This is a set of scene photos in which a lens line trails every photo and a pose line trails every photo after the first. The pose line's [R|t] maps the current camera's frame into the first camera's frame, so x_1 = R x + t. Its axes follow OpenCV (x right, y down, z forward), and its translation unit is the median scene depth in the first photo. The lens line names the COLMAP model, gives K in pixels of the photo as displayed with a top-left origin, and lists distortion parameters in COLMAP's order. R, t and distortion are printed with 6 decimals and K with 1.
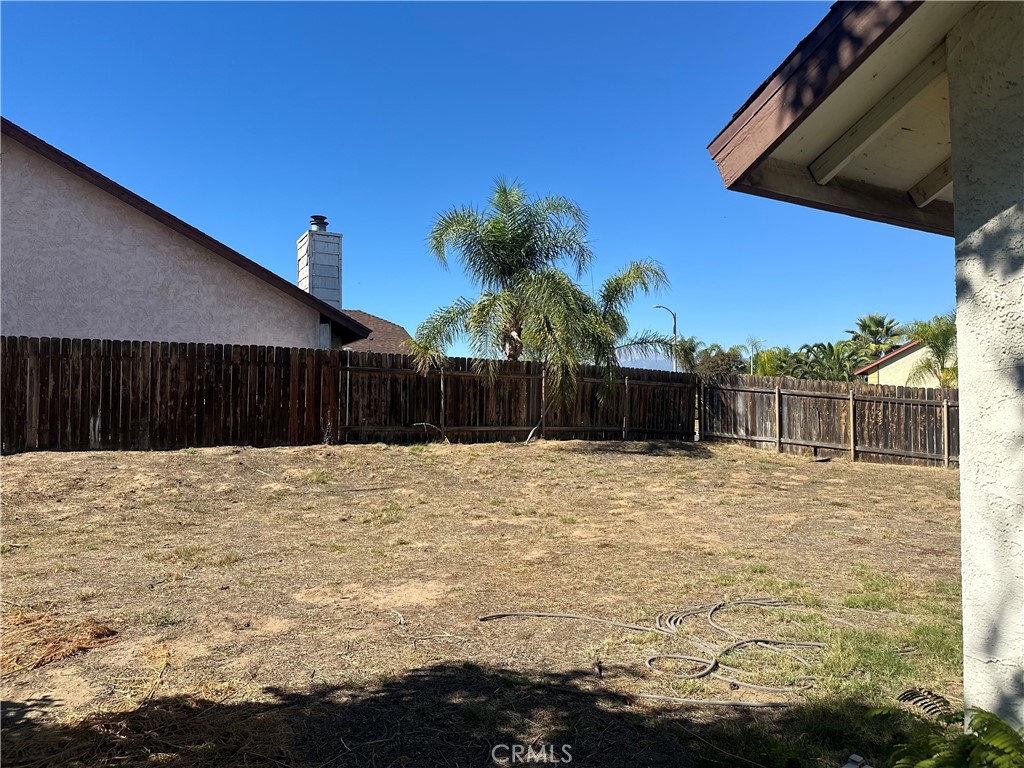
lens RADIAL K [[714.9, 0, 511.8], [0, 714.9, 381.0], [0, 0, 1]] dist [0.022419, -0.025577]
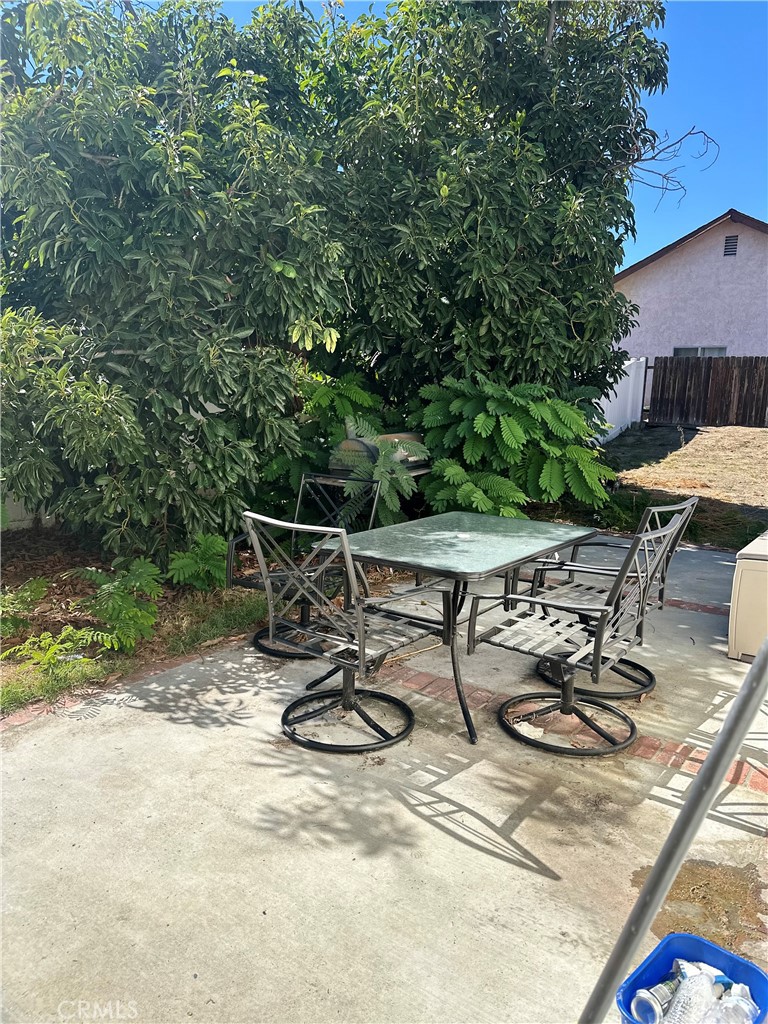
lens RADIAL K [[714.9, 0, 383.7], [0, 714.9, 512.1], [0, 0, 1]] dist [0.022419, -0.025577]
pose [[0.431188, 0.162190, -0.887565, 0.501768], [0.000249, 0.983689, 0.179876, -0.006400], [0.902262, -0.077781, 0.424115, -0.460813]]
